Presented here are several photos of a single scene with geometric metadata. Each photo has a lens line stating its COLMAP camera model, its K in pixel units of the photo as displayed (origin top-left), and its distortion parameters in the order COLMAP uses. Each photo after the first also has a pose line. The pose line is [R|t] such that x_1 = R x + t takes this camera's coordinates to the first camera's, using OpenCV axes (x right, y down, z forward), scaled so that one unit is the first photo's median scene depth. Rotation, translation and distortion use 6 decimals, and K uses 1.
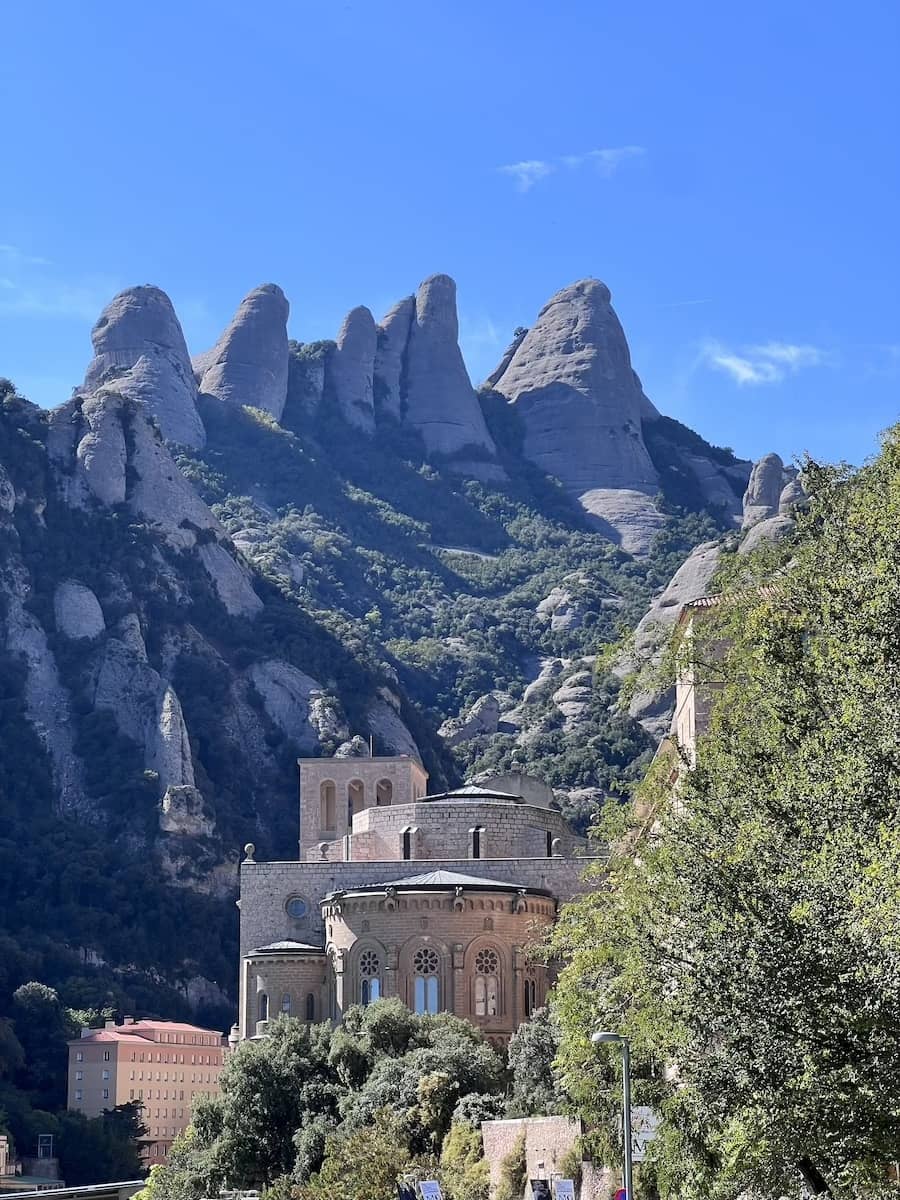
lens RADIAL K [[2213.1, 0, 421.3], [0, 2213.1, 703.1], [0, 0, 1]] dist [0.069868, 0.212304]
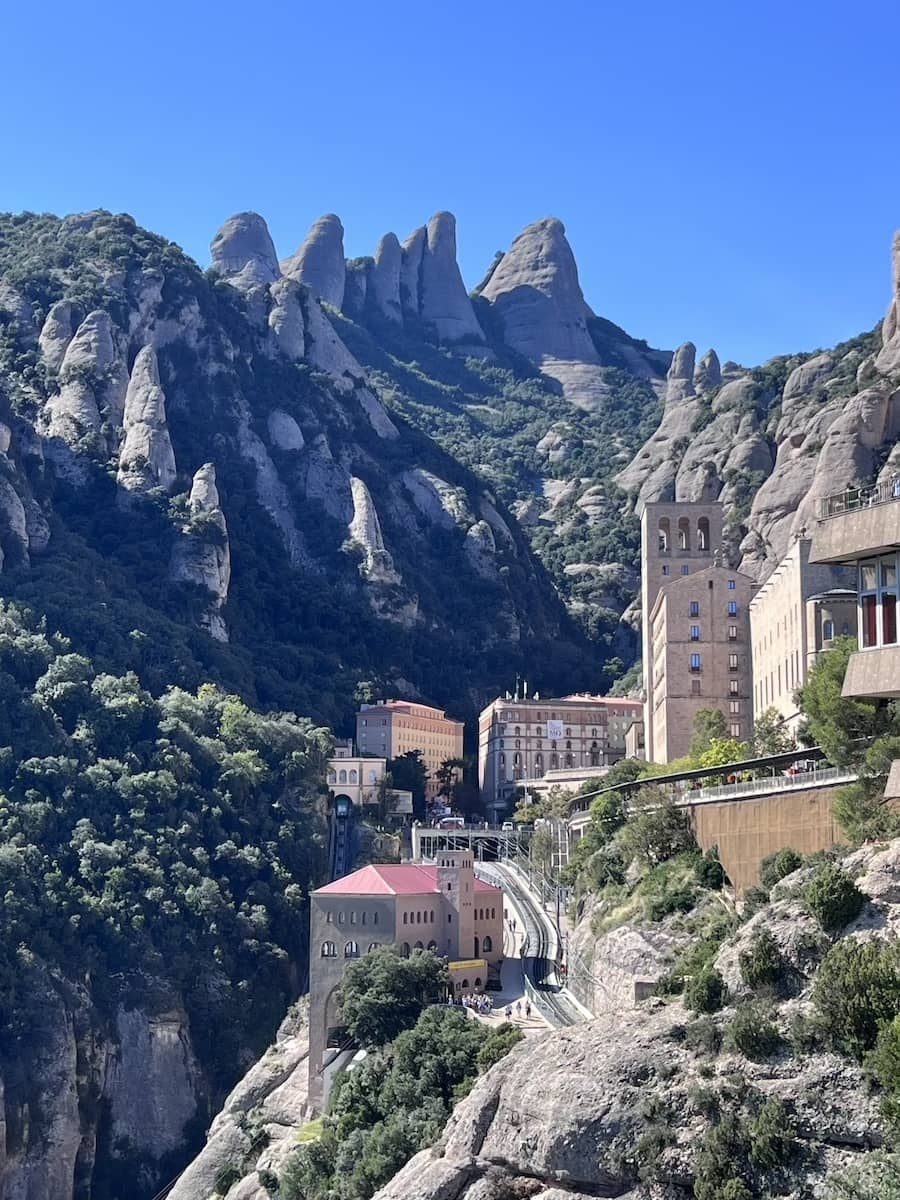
lens RADIAL K [[1527.2, 0, 463.5], [0, 1527.2, 626.8], [0, 0, 1]] dist [0.169300, -0.490044]
pose [[0.999027, 0.014119, 0.041772, -0.060099], [-0.016997, 0.997446, 0.069370, 0.010815], [-0.040686, -0.070013, 0.996716, -0.006030]]
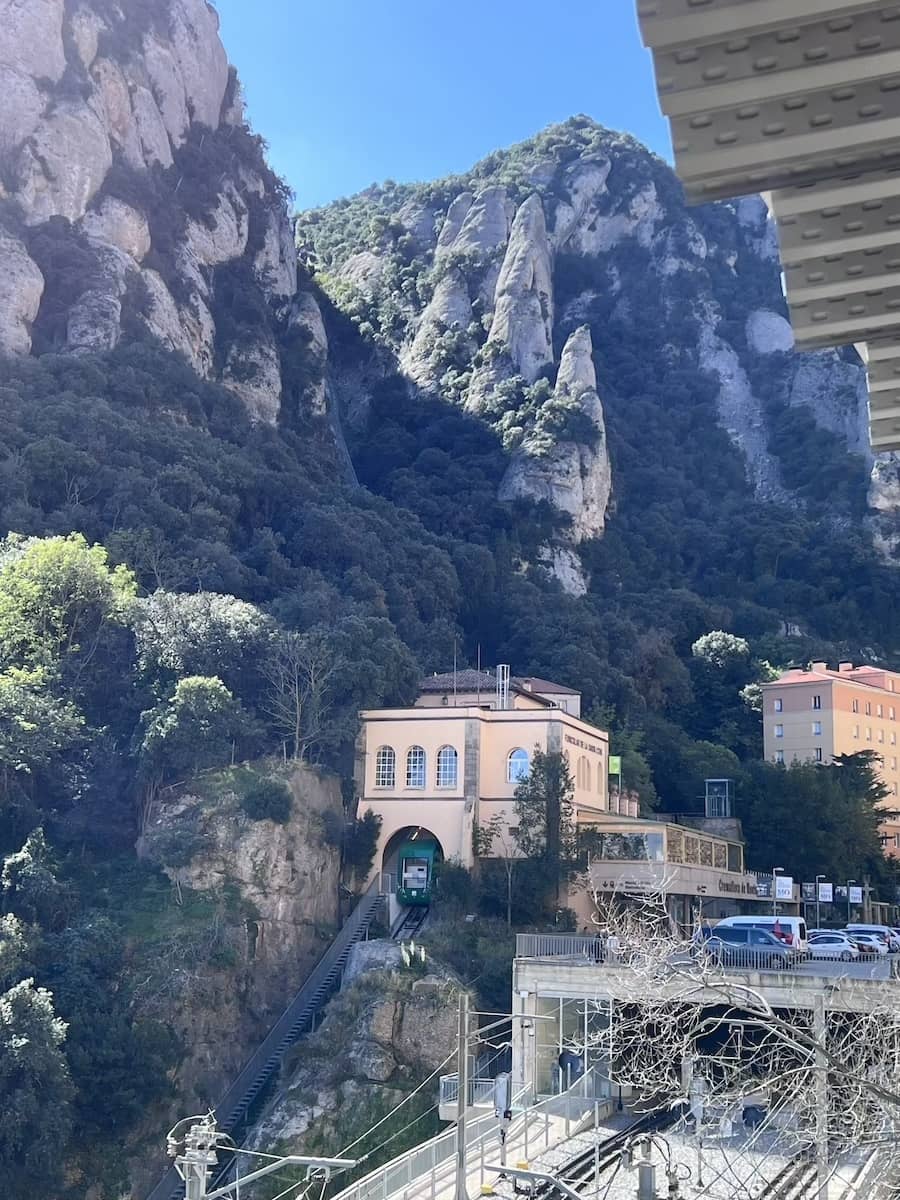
lens RADIAL K [[1527.2, 0, 463.5], [0, 1527.2, 626.8], [0, 0, 1]] dist [0.169300, -0.490044]
pose [[0.934350, -0.037791, -0.354346, -0.033065], [0.045613, 0.998865, 0.013747, 0.056042], [0.353424, -0.029007, 0.935013, 0.230470]]
